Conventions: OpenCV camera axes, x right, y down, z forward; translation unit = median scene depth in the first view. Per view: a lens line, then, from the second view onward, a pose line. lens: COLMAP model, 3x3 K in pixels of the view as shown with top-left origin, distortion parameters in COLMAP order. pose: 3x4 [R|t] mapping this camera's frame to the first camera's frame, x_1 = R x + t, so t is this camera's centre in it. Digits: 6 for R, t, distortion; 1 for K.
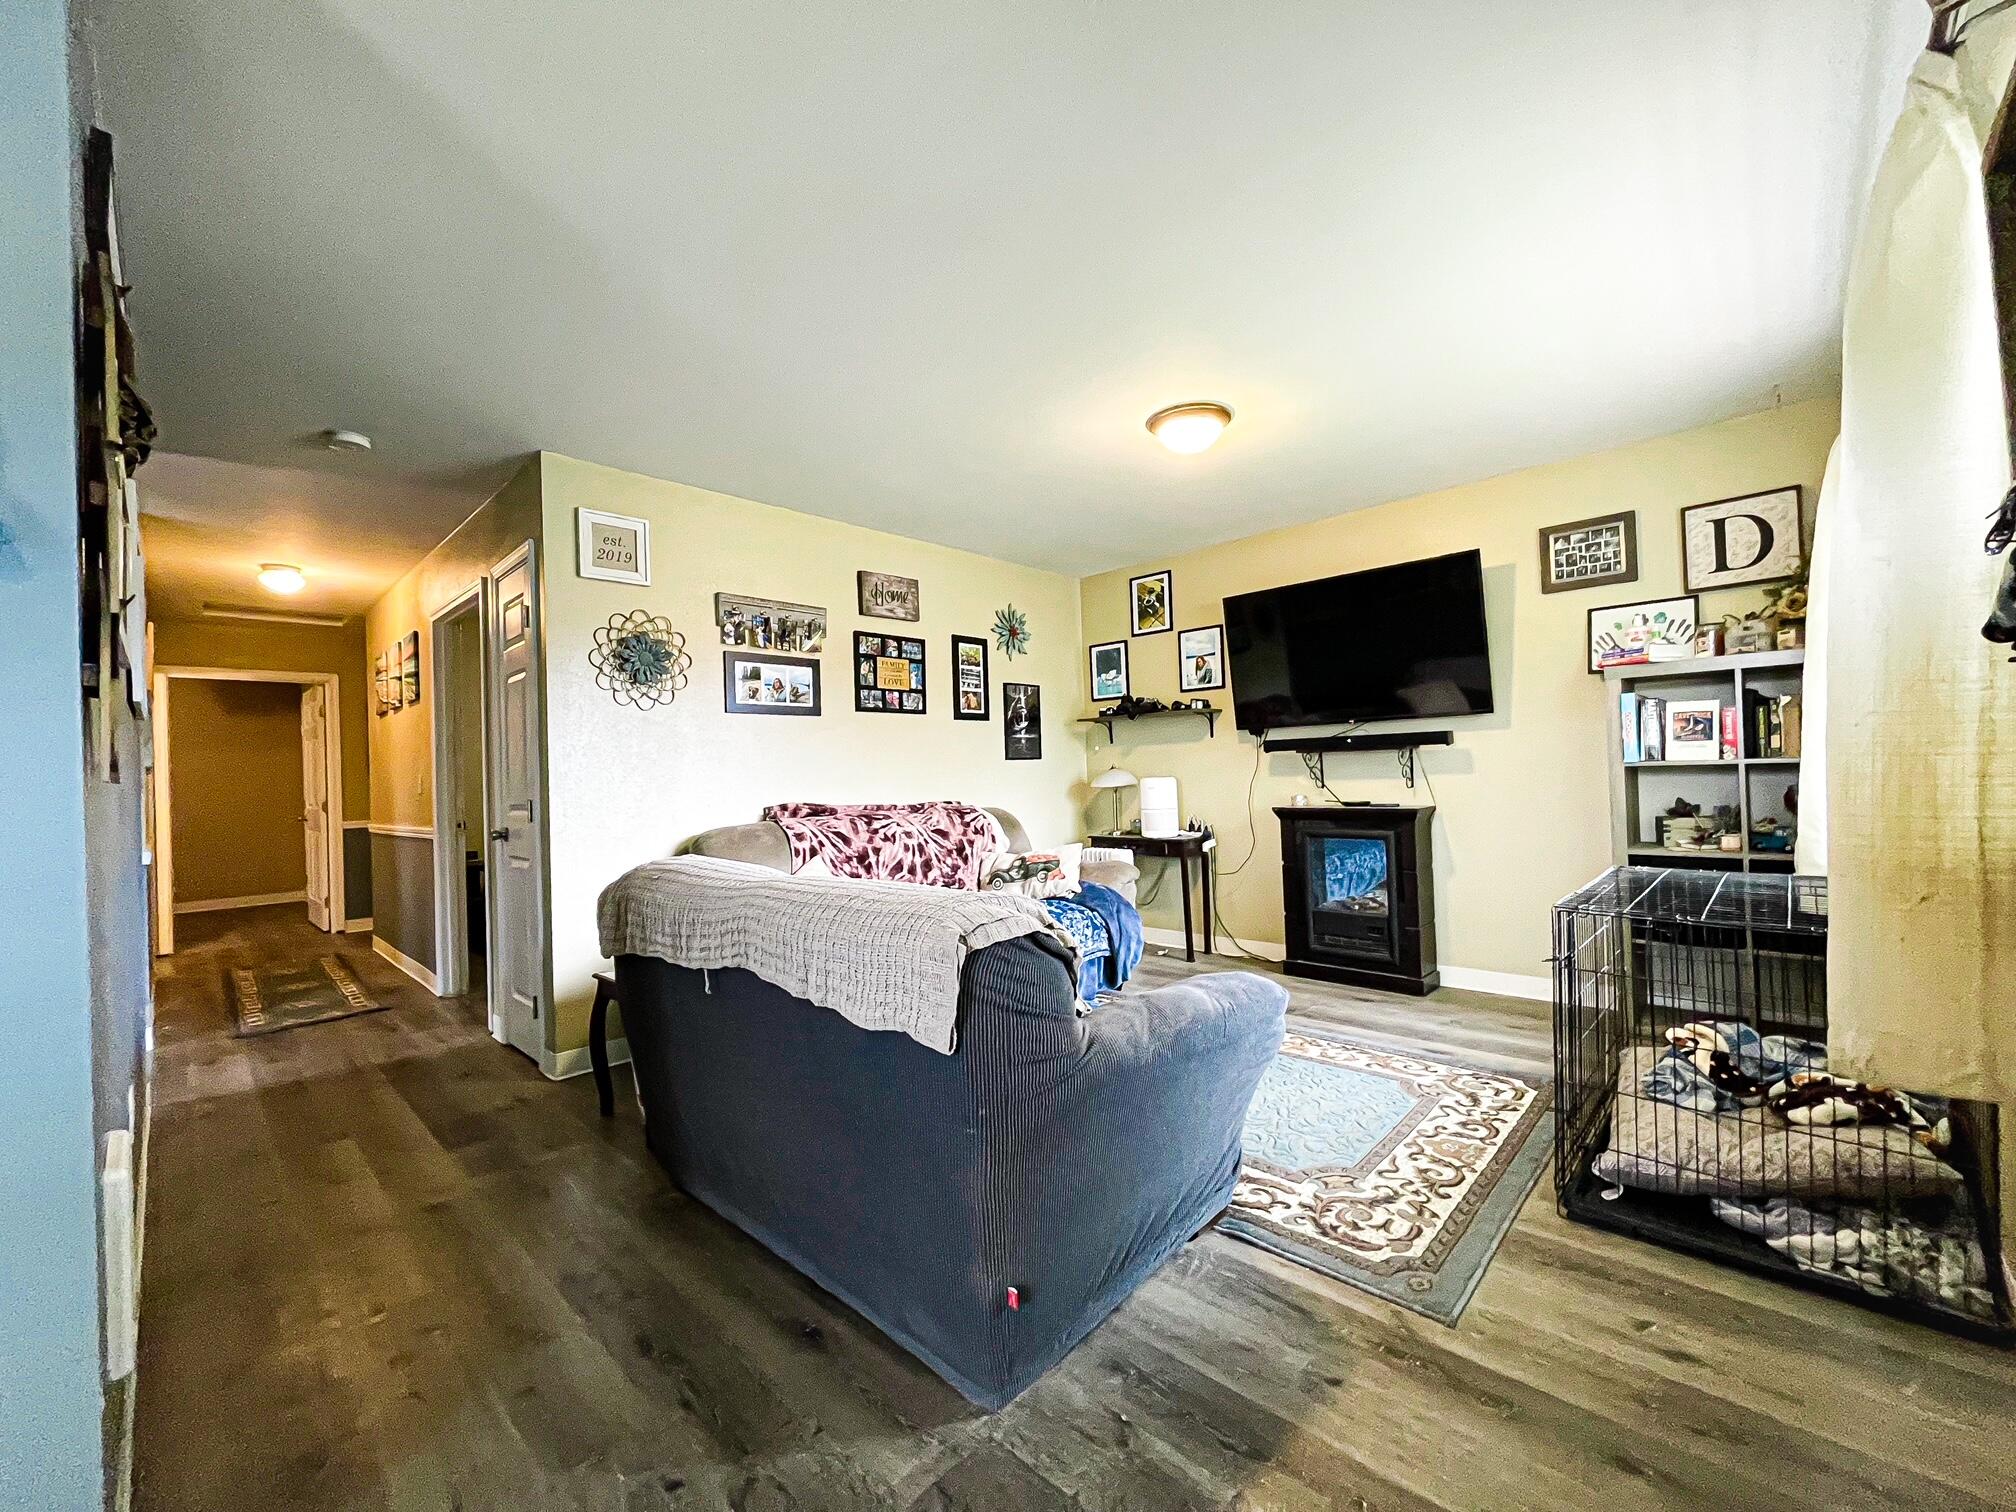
lens RADIAL K [[812.8, 0, 1011.3], [0, 812.8, 762.0], [0, 0, 1]] dist [0.000584, 0.000143]
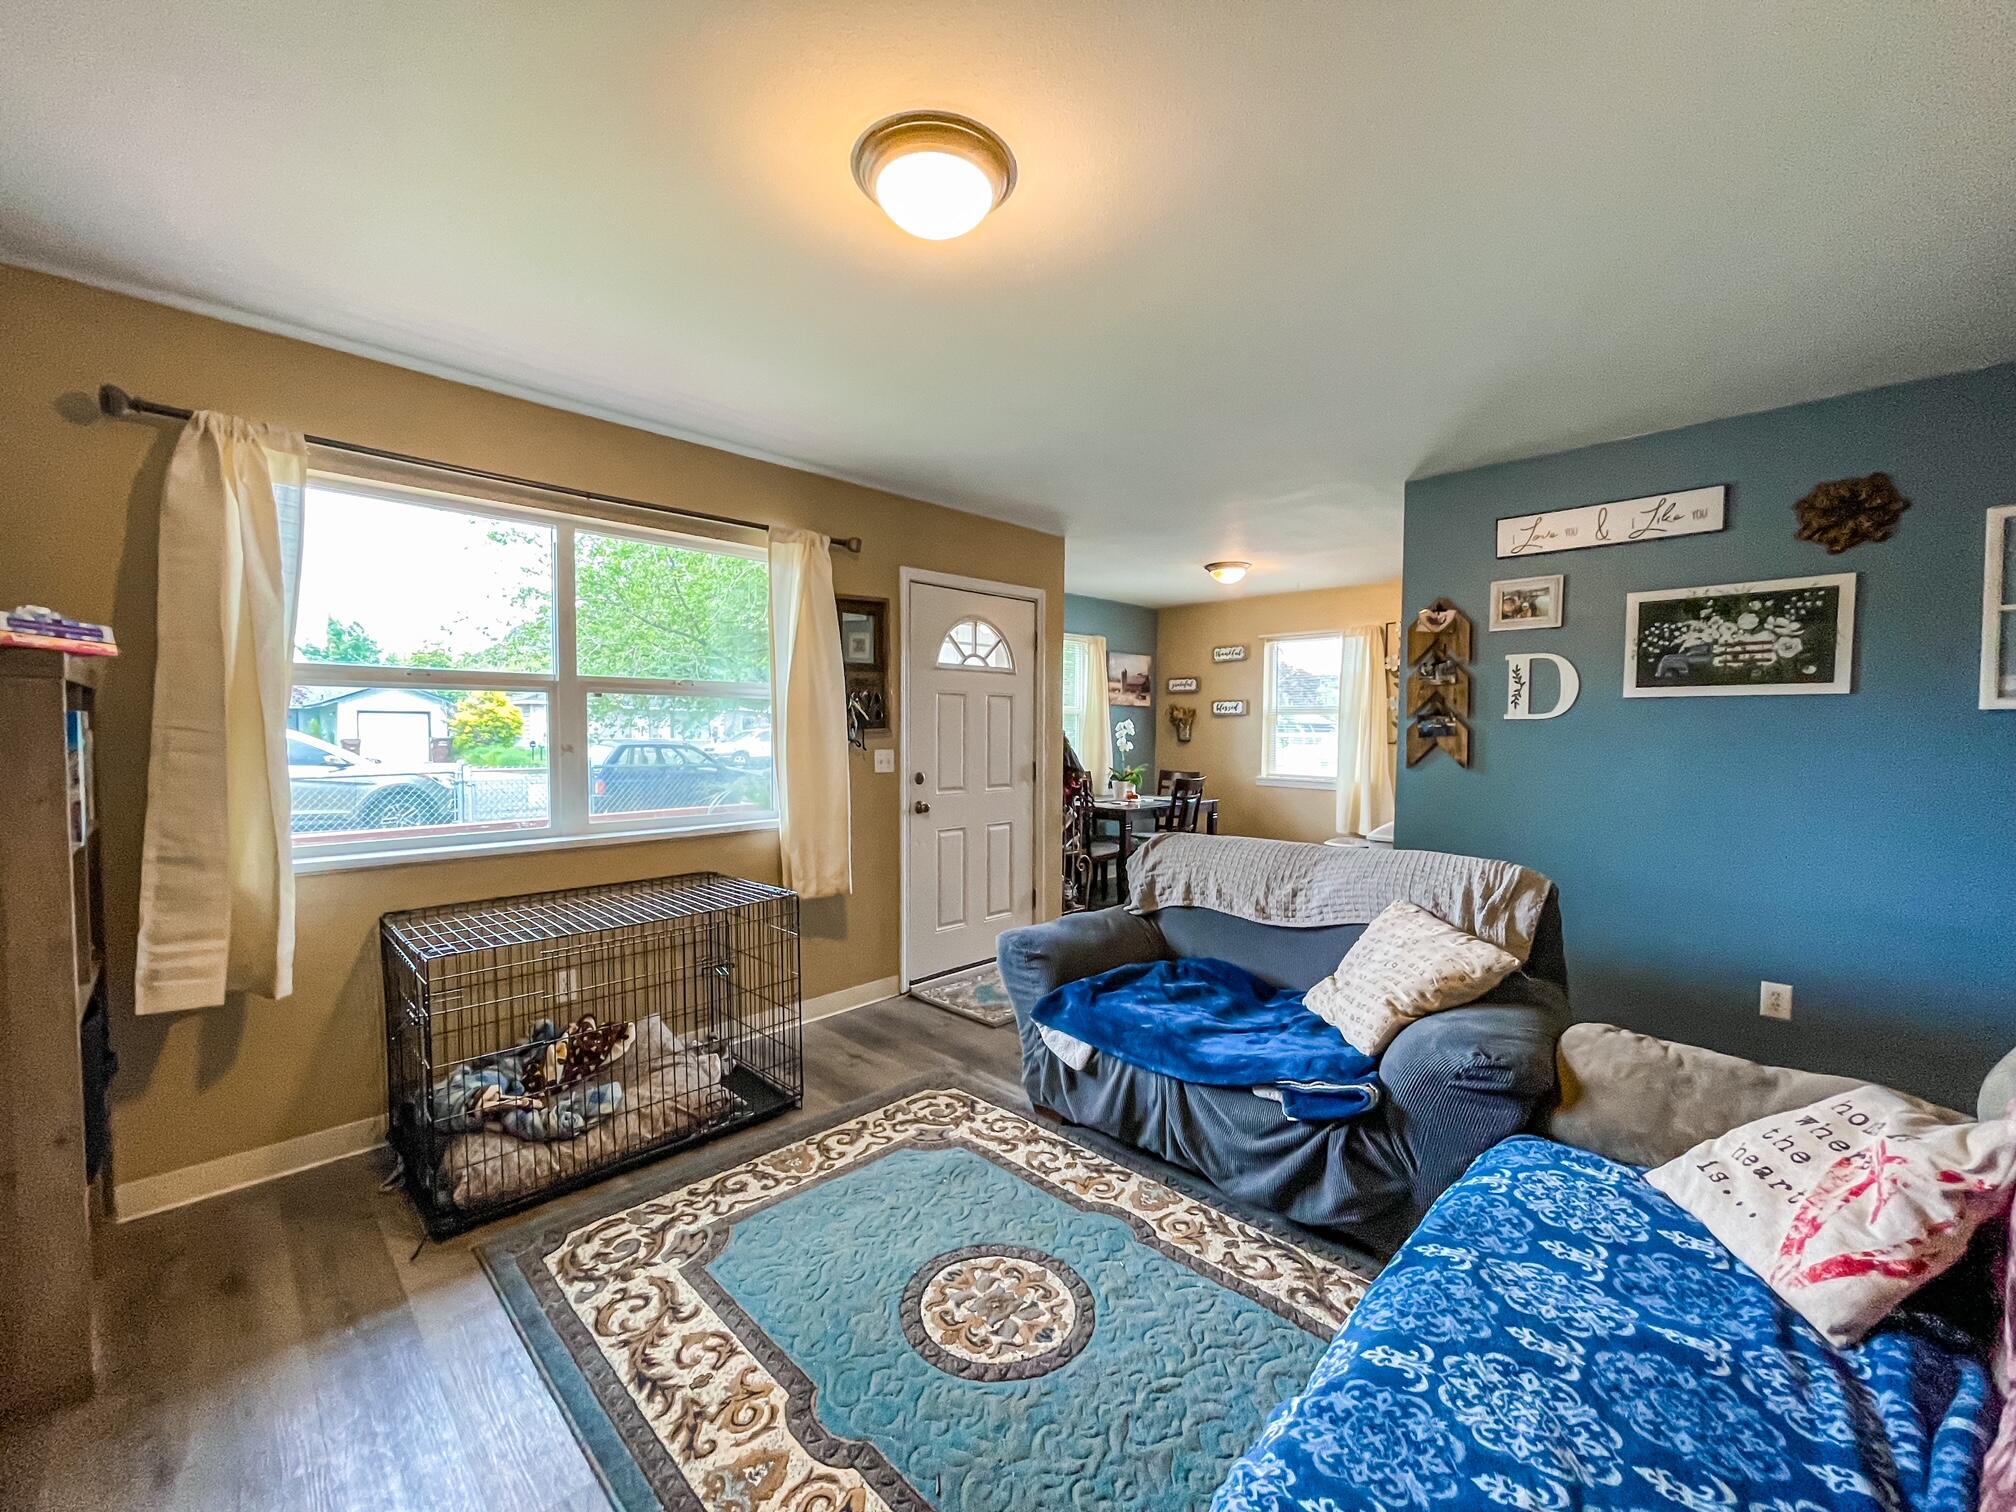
lens RADIAL K [[819.4, 0, 997.4], [0, 819.4, 768.9], [0, 0, 1]] dist [0.000248, -0.000031]
pose [[-0.999177, 0.027216, 0.030092, 0.128175], [0.028271, 0.998981, 0.035194, -0.038021], [-0.029103, 0.036015, -0.998927, 1.137200]]
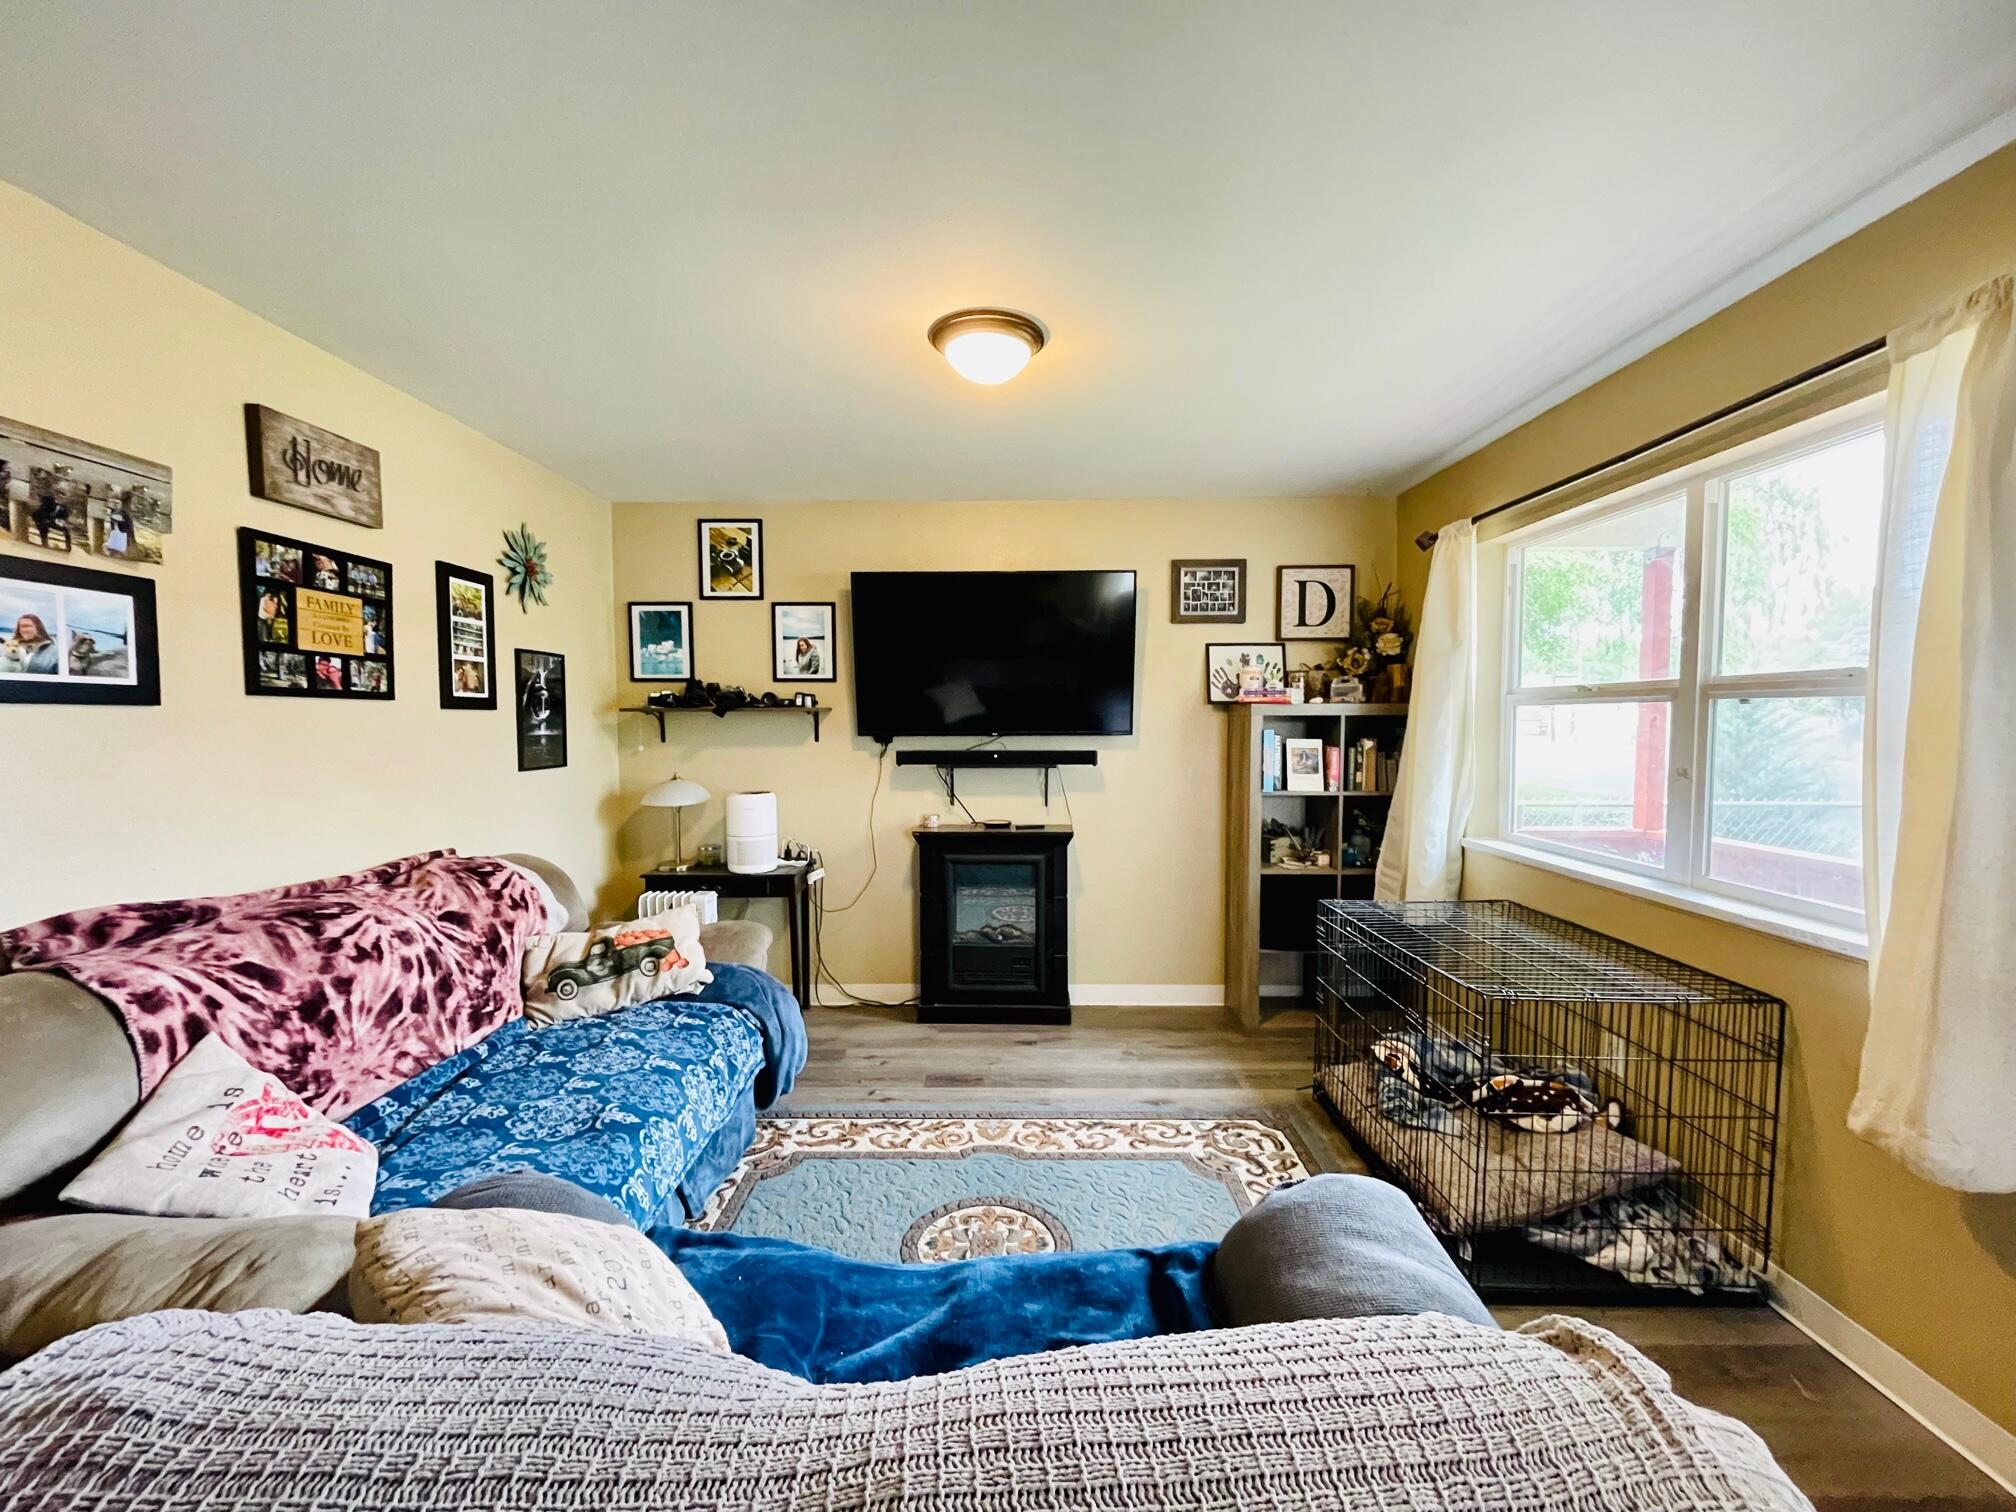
lens RADIAL K [[812.8, 0, 1011.3], [0, 812.8, 762.0], [0, 0, 1]] dist [0.000584, 0.000143]
pose [[0.730816, -0.003526, 0.682565, -0.189261], [-0.031670, 0.998735, 0.039068, -0.055607], [-0.681839, -0.050168, 0.729780, 0.329158]]
